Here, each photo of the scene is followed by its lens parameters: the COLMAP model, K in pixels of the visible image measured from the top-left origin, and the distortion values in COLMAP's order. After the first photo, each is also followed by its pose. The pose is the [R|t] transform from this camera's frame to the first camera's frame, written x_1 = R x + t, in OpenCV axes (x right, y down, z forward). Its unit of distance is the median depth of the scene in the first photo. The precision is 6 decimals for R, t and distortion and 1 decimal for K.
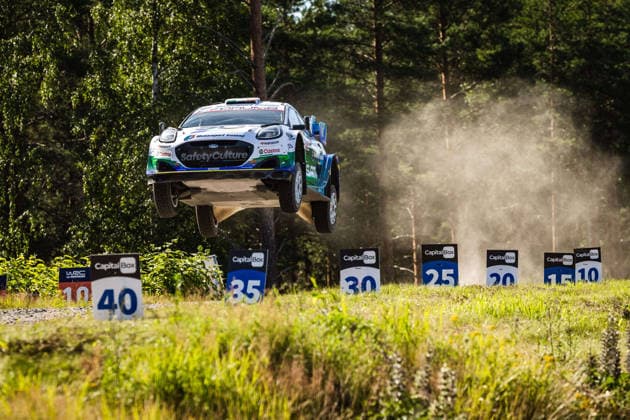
lens RADIAL K [[4049.0, 0, 315.0], [0, 4049.0, 210.0], [0, 0, 1]] dist [0.205812, -4.695339]
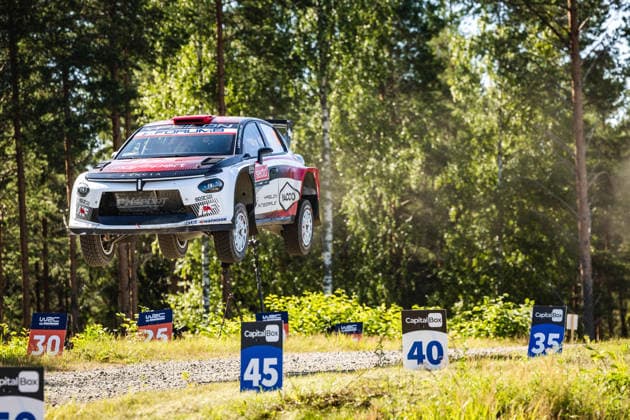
lens RADIAL K [[4049.0, 0, 315.0], [0, 4049.0, 210.0], [0, 0, 1]] dist [0.205812, -4.695339]
pose [[0.997614, 0.010843, -0.068181, -0.003861], [-0.011867, 0.999823, -0.014631, 0.000197], [0.068010, 0.015405, 0.997566, -0.107024]]
